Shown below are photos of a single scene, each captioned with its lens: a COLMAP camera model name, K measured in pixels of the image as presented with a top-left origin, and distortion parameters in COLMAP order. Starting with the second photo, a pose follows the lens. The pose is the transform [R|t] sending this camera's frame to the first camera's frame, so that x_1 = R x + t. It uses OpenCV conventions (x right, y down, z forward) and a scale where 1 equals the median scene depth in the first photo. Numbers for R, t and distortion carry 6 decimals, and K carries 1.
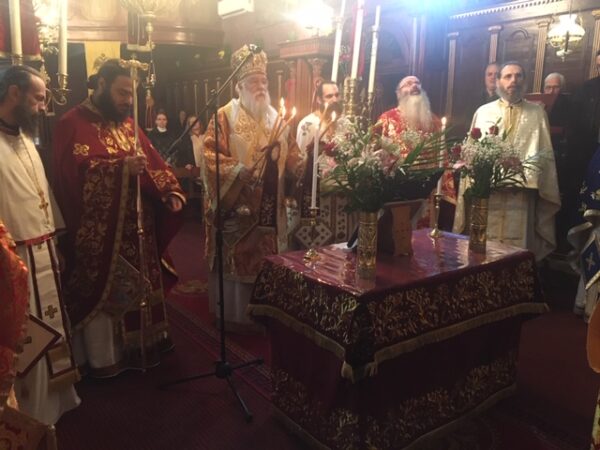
lens RADIAL K [[508.9, 0, 296.8], [0, 508.9, 224.7], [0, 0, 1]] dist [0.095776, -0.130684]
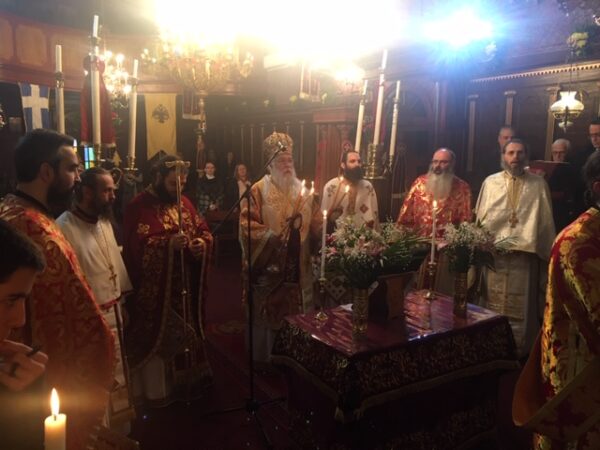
lens RADIAL K [[513.5, 0, 296.7], [0, 513.5, 223.6], [0, 0, 1]] dist [0.029494, 0.002382]
pose [[0.995741, 0.009190, -0.091736, 0.061596], [-0.013575, 0.998789, -0.047285, -0.078747], [0.091190, 0.048329, 0.994660, -0.195075]]
